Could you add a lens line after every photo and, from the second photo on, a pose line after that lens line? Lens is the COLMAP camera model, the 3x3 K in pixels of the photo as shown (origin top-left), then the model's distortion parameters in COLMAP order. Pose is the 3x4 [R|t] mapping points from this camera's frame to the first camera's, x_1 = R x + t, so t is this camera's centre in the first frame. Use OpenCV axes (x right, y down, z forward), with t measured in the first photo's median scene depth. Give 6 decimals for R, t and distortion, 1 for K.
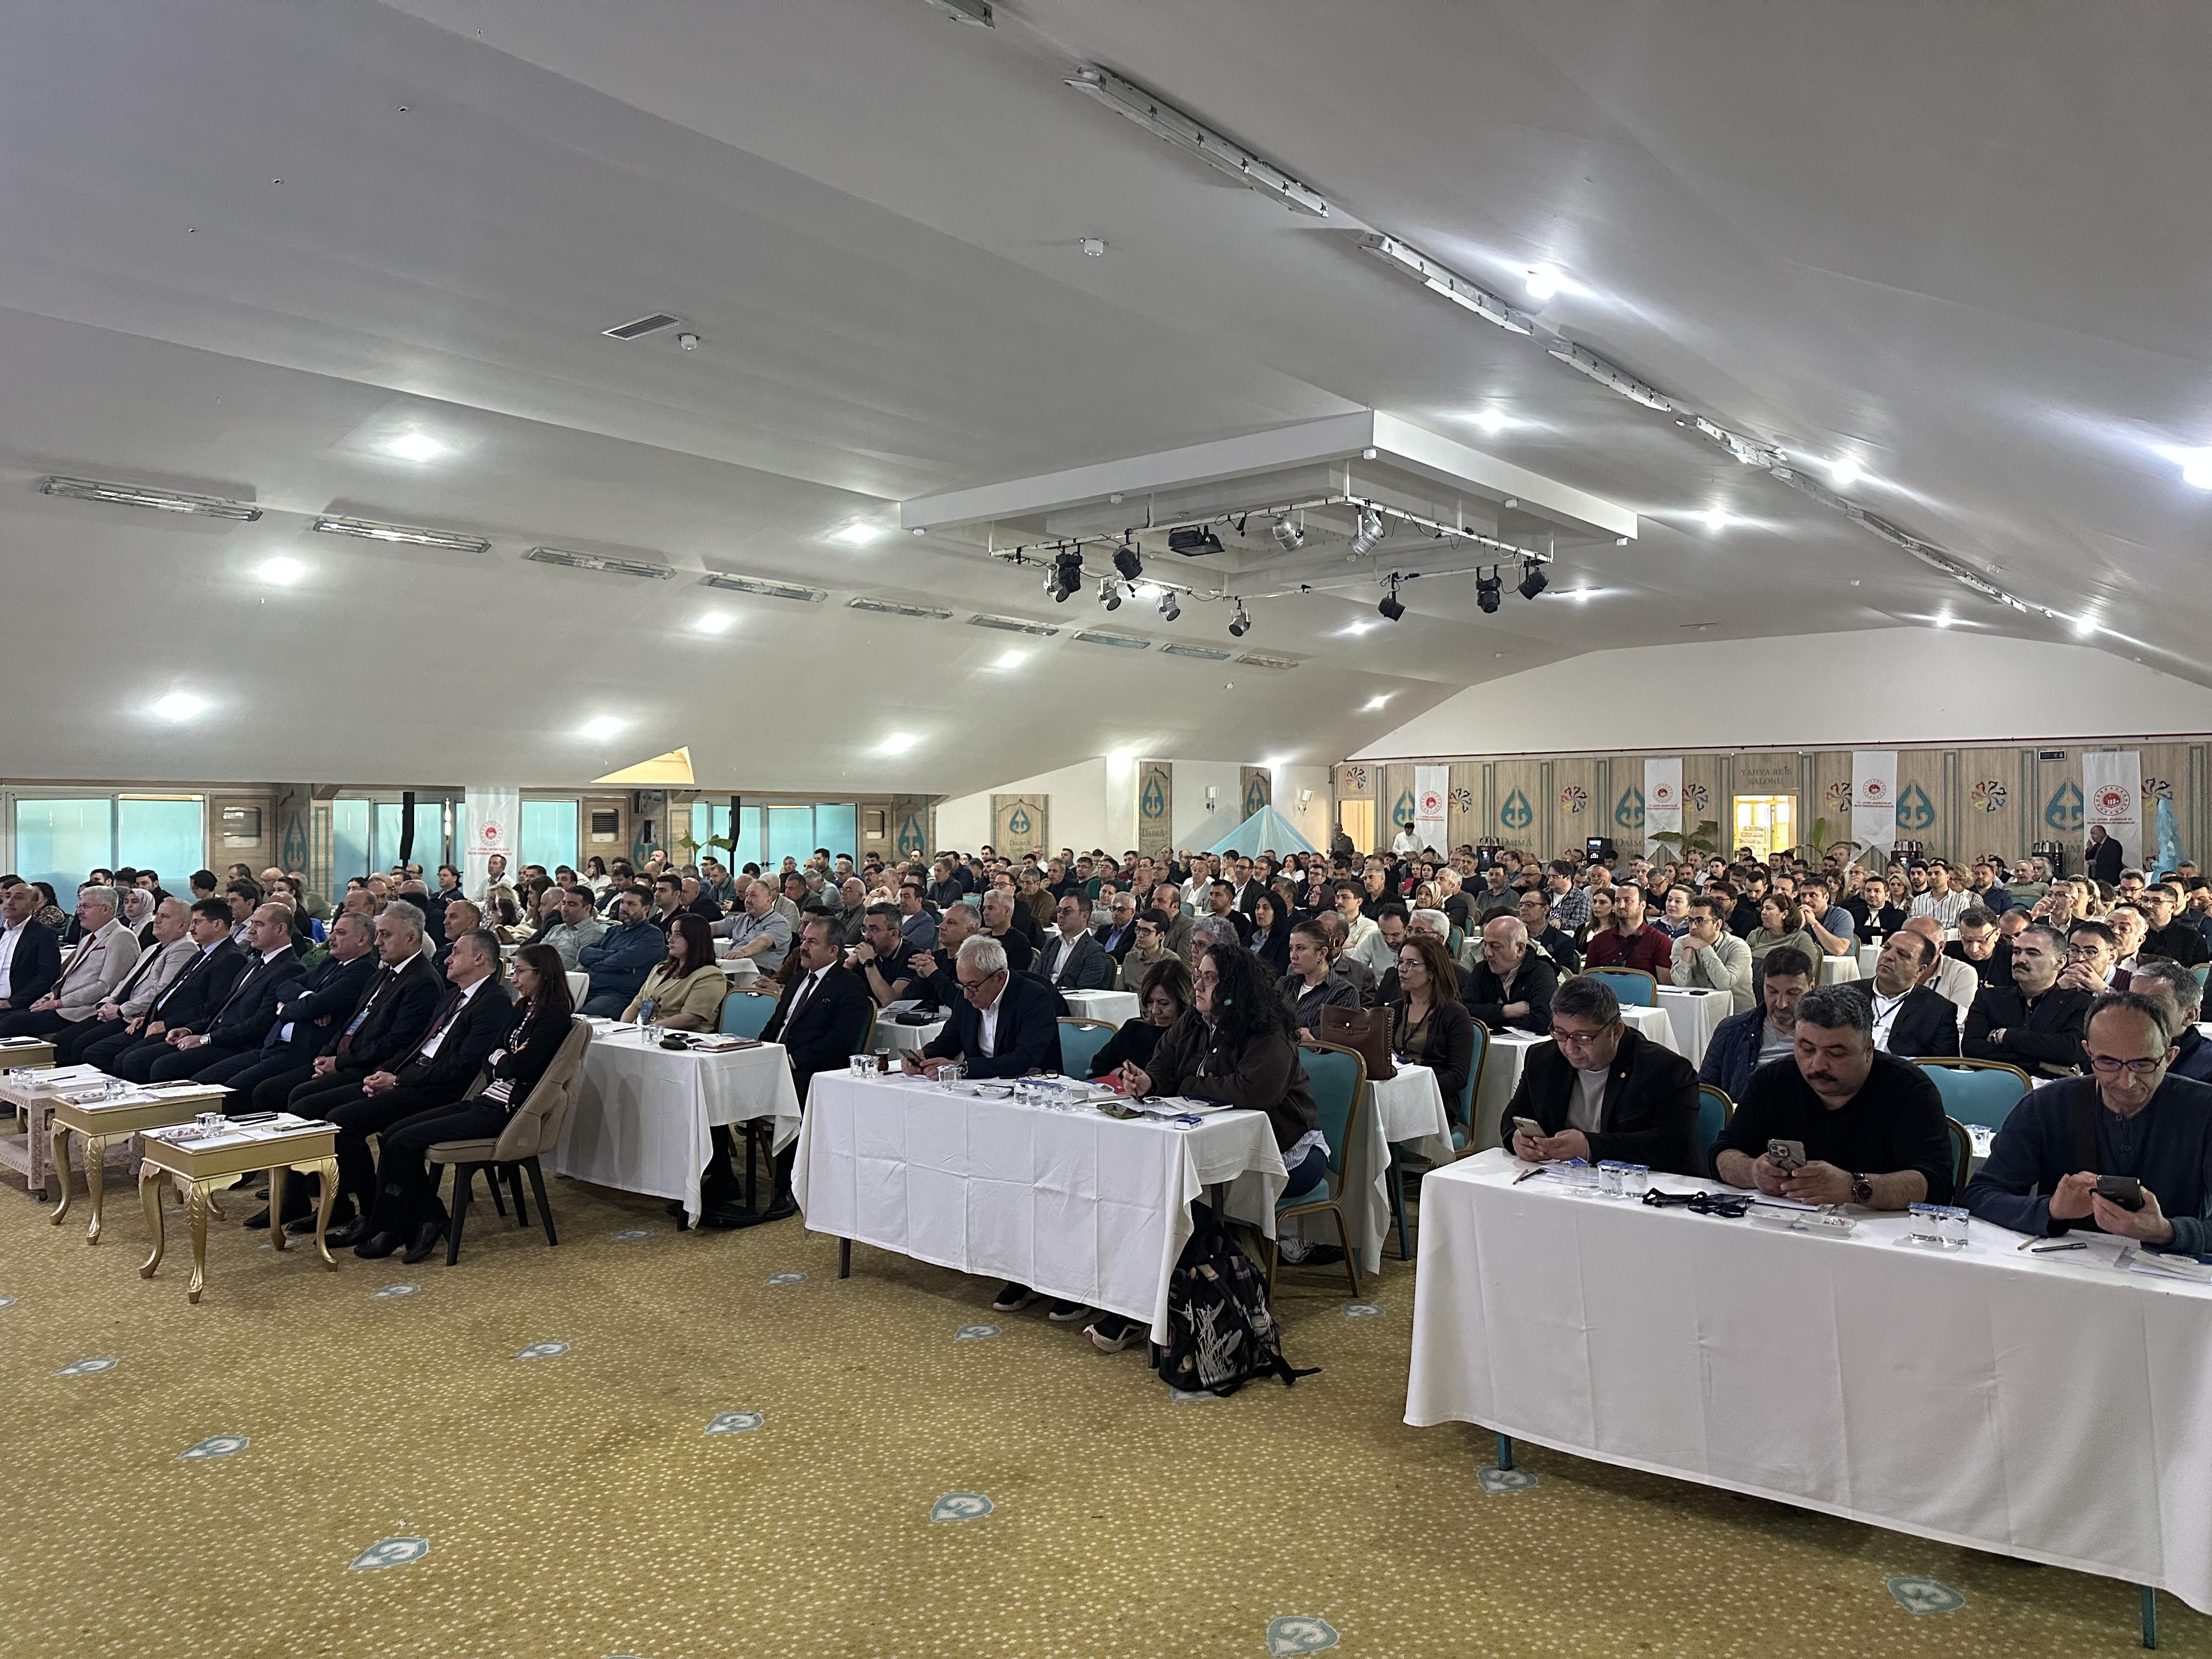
lens RADIAL K [[1596.8, 0, 1106.0], [0, 1596.8, 829.5], [0, 0, 1]] dist [0.141262, -0.221398]
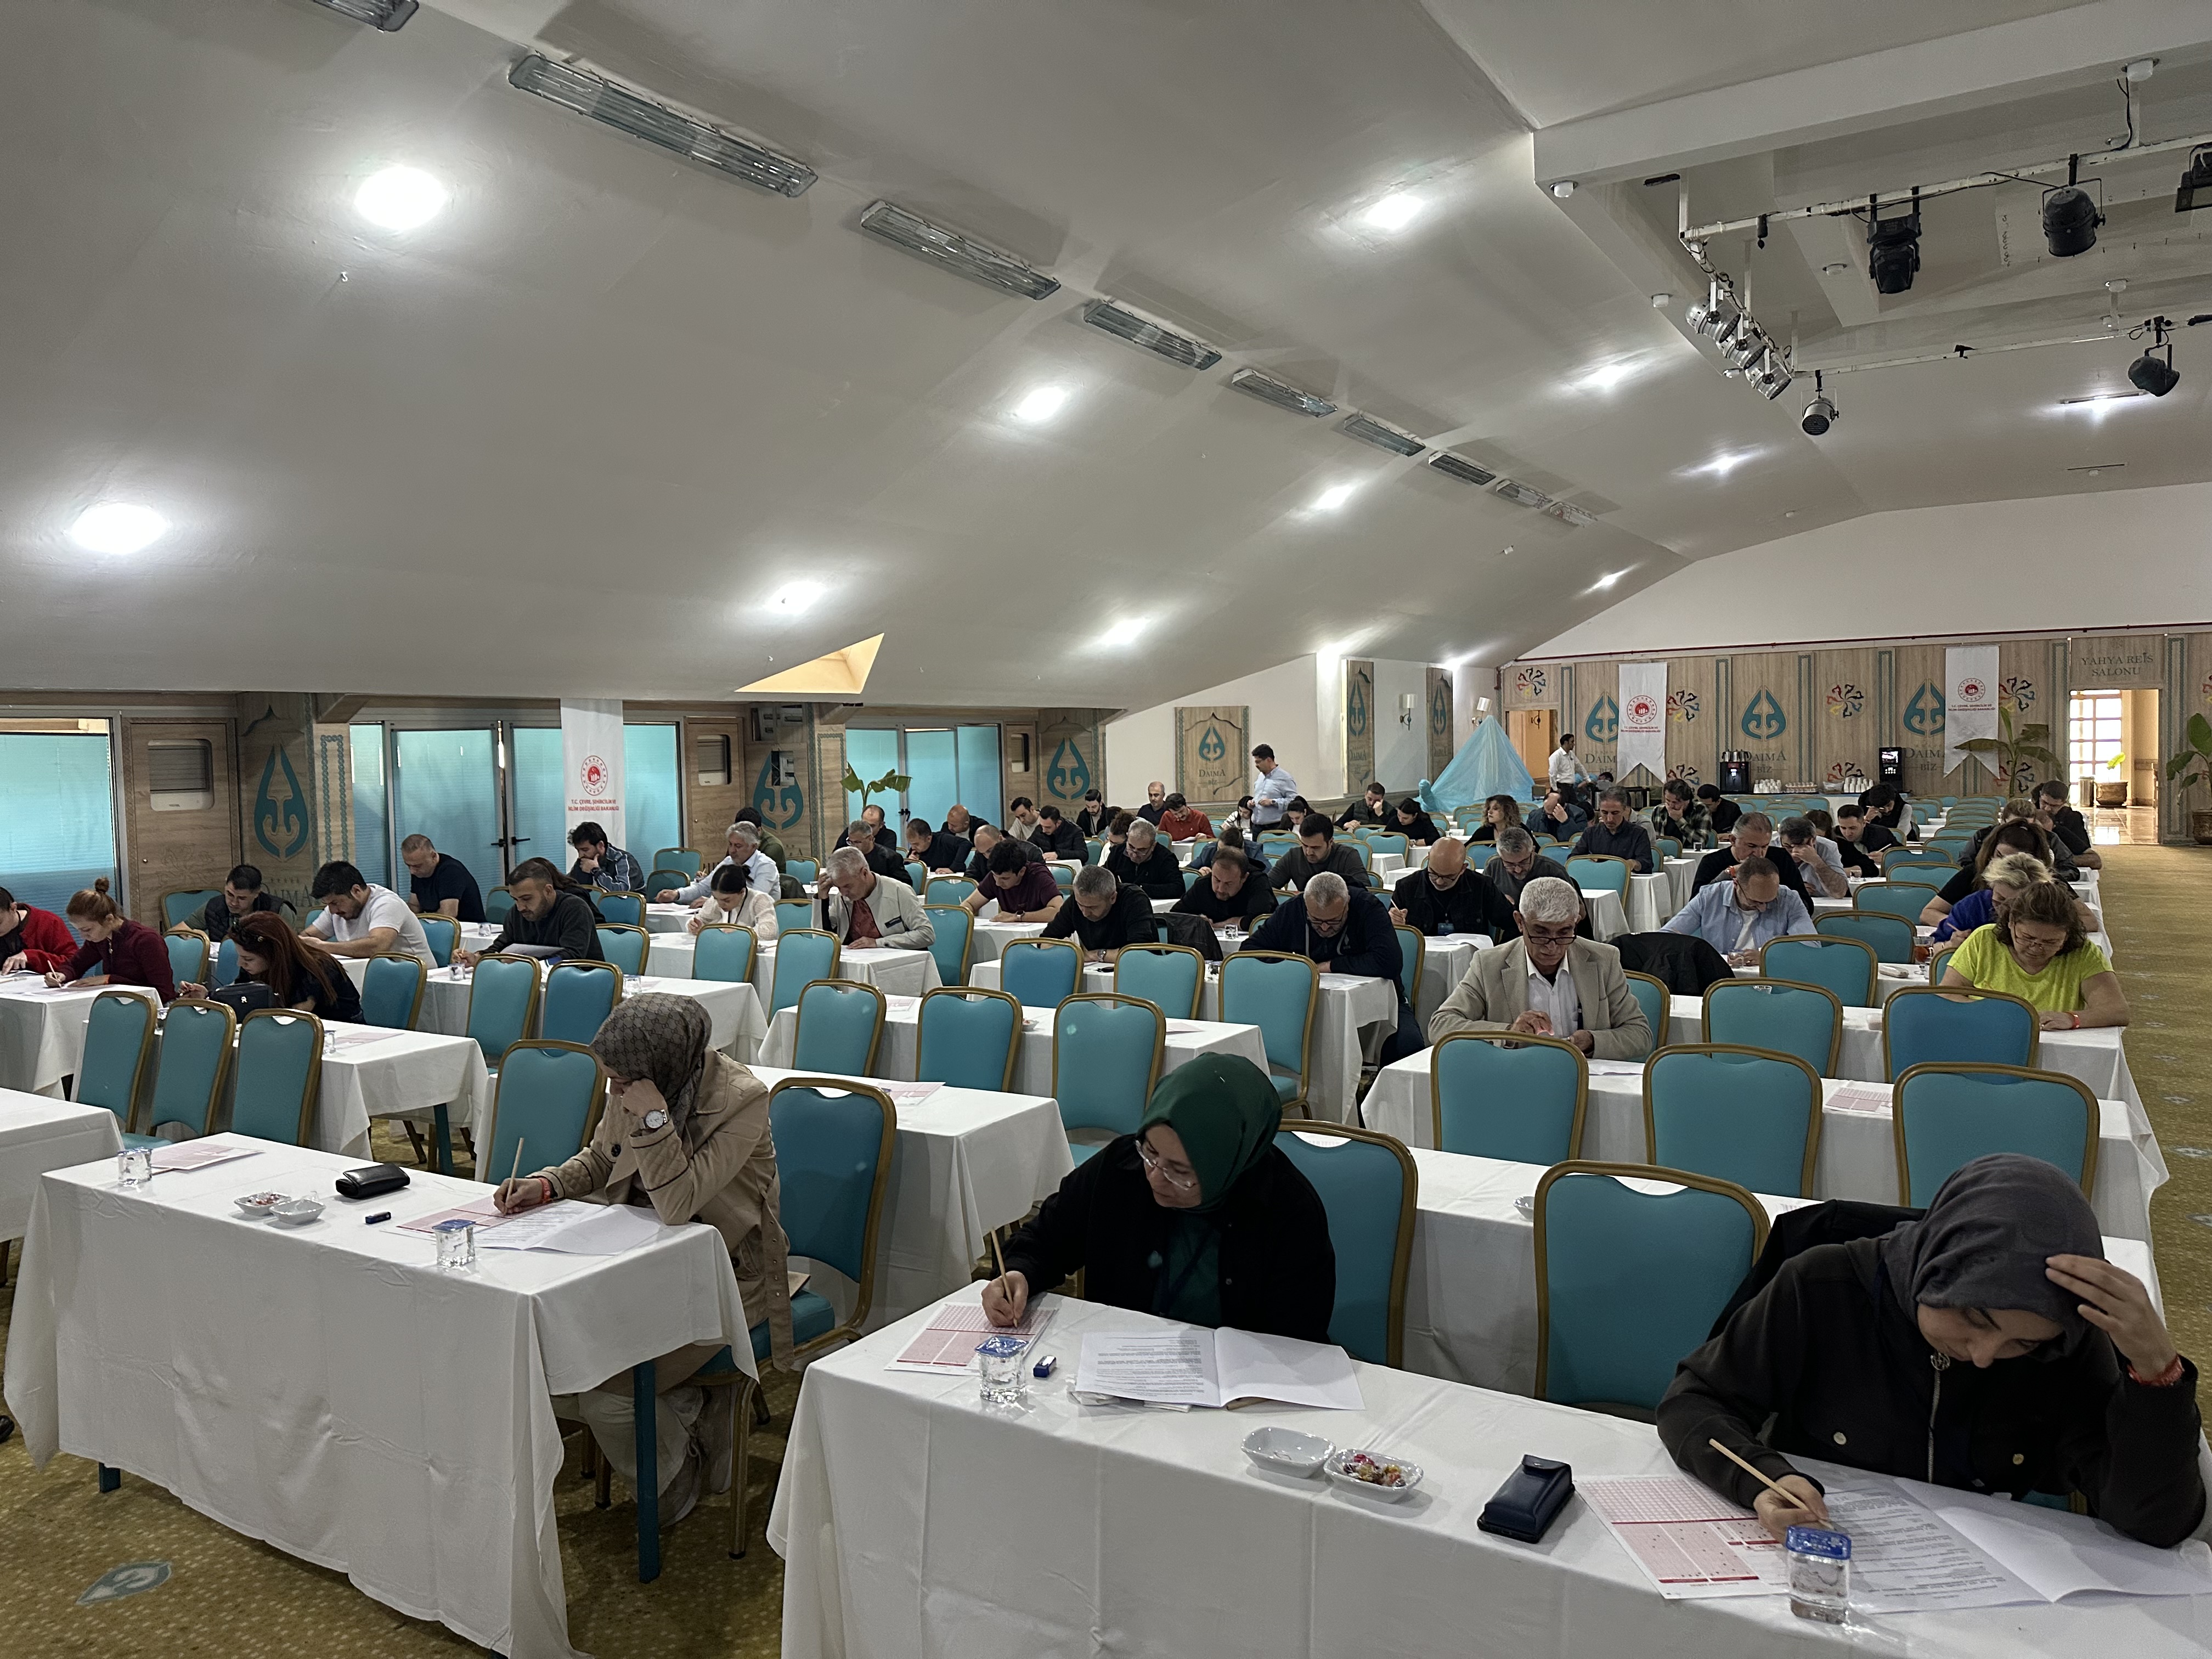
lens RADIAL K [[1596.8, 0, 1106.0], [0, 1596.8, 829.5], [0, 0, 1]] dist [0.141262, -0.221398]
pose [[0.990827, -0.028698, 0.132055, -0.226517], [0.022680, 0.998644, 0.046857, -0.001340], [-0.133220, -0.043433, 0.990134, 0.313375]]
